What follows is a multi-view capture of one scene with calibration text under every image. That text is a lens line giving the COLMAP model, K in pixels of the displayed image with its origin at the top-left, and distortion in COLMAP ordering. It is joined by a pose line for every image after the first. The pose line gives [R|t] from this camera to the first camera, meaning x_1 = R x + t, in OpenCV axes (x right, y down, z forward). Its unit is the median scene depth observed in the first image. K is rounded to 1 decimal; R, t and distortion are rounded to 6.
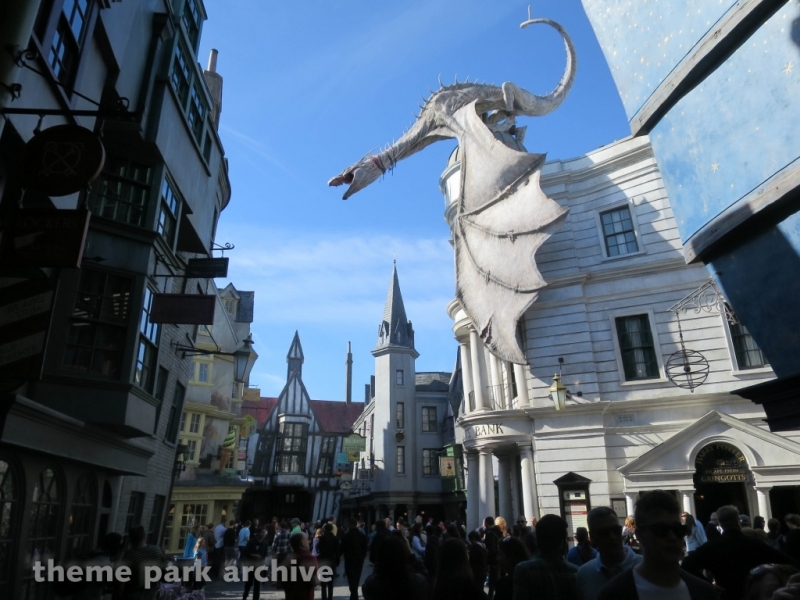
lens RADIAL K [[537.5, 0, 397.1], [0, 537.5, 288.5], [0, 0, 1]] dist [-0.000476, -0.138896]
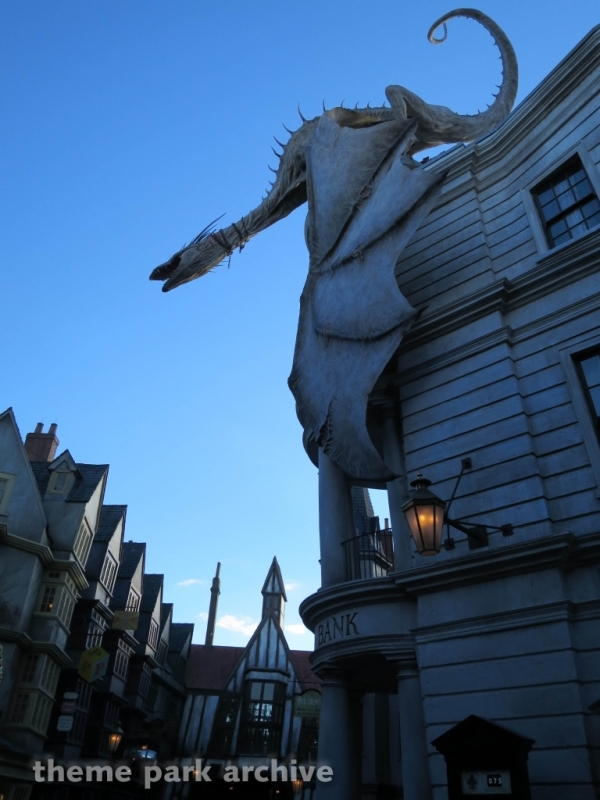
lens RADIAL K [[602.1, 0, 300.0], [0, 602.1, 400.0], [0, 0, 1]] dist [-0.002742, -0.059801]
pose [[0.961599, -0.115515, -0.248965, 0.227150], [0.057760, 0.971973, -0.227888, 0.142550], [0.268312, 0.204757, 0.941320, 0.345165]]
